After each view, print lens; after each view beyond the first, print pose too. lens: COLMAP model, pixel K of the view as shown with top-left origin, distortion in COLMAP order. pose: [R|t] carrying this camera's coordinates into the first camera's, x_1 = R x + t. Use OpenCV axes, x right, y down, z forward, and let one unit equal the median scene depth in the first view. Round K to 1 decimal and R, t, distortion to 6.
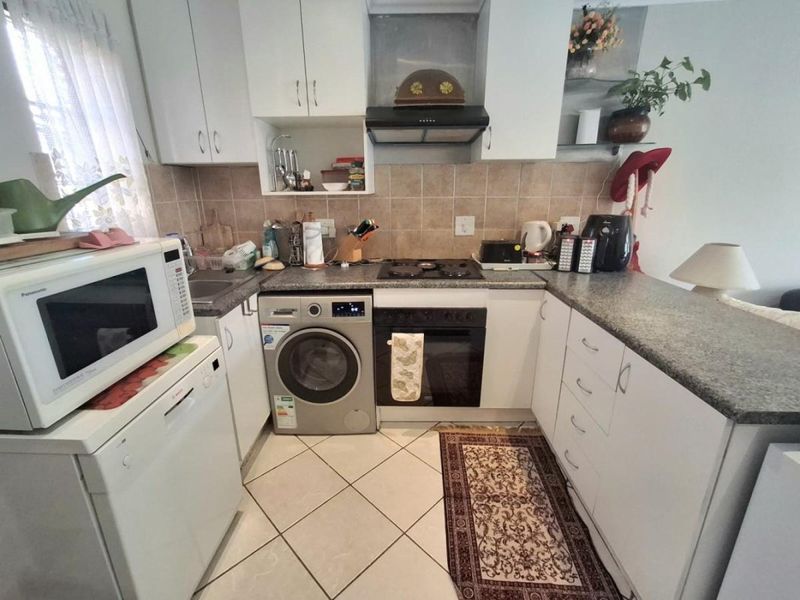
lens RADIAL K [[368.9, 0, 397.1], [0, 368.9, 302.1], [0, 0, 1]] dist [0.023275, 0.006379]
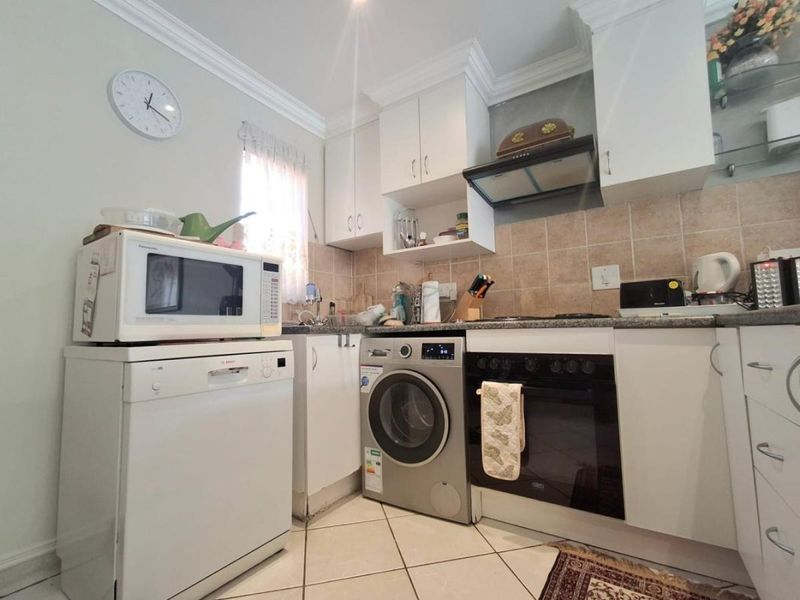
lens RADIAL K [[368.9, 0, 396.7], [0, 368.9, 301.2], [0, 0, 1]] dist [0.023275, 0.006379]
pose [[0.850404, -0.051977, -0.523557, 0.252828], [-0.144843, 0.933527, -0.327944, 0.205633], [0.505801, 0.354718, 0.786346, 0.168031]]
